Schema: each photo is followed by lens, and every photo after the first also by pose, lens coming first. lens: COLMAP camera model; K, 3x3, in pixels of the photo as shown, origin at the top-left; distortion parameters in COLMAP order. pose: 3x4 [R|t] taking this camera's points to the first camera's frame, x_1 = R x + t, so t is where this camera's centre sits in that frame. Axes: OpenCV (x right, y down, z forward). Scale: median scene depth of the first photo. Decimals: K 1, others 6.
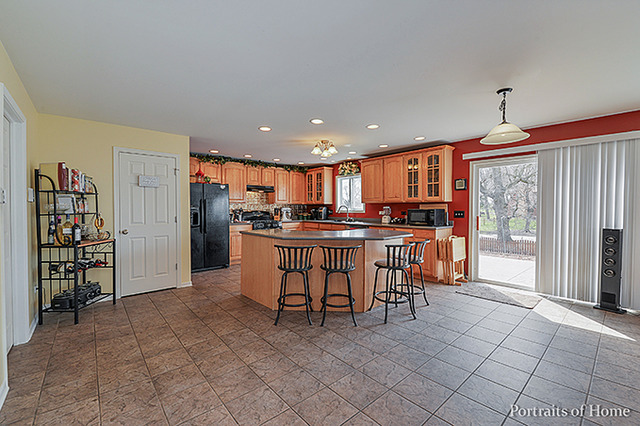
lens RADIAL K [[284.4, 0, 320.0], [0, 284.4, 213.0], [0, 0, 1]] dist [-0.001115, -0.000269]
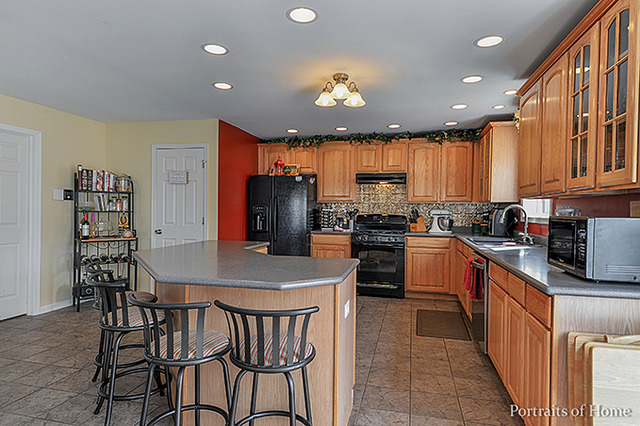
lens RADIAL K [[384.1, 0, 303.4], [0, 384.1, 213.7], [0, 0, 1]] dist [-0.002560, -0.002717]
pose [[0.552869, 0.019450, -0.833041, 0.567356], [-0.027718, 0.999604, 0.004944, -0.012355], [0.832807, 0.020357, 0.553189, 0.594509]]
